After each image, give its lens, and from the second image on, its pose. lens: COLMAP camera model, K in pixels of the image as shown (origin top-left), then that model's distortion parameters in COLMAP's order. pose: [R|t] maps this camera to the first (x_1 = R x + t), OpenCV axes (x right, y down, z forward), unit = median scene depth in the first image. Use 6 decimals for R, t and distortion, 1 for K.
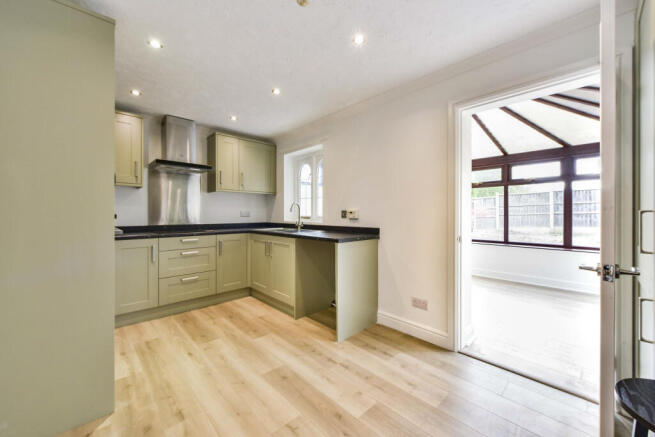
lens RADIAL K [[270.1, 0, 326.8], [0, 270.1, 214.7], [0, 0, 1]] dist [-0.003104, 0.000072]
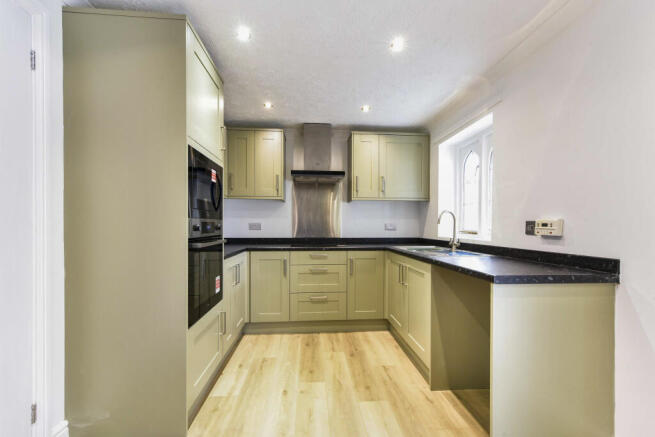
lens RADIAL K [[270.1, 0, 332.7], [0, 270.1, 228.1], [0, 0, 1]] dist [-0.003104, 0.000072]
pose [[0.769600, 0.007265, -0.638486, 0.105203], [-0.003817, 0.999970, 0.006777, -0.003448], [0.638515, -0.002778, 0.769604, 0.326399]]
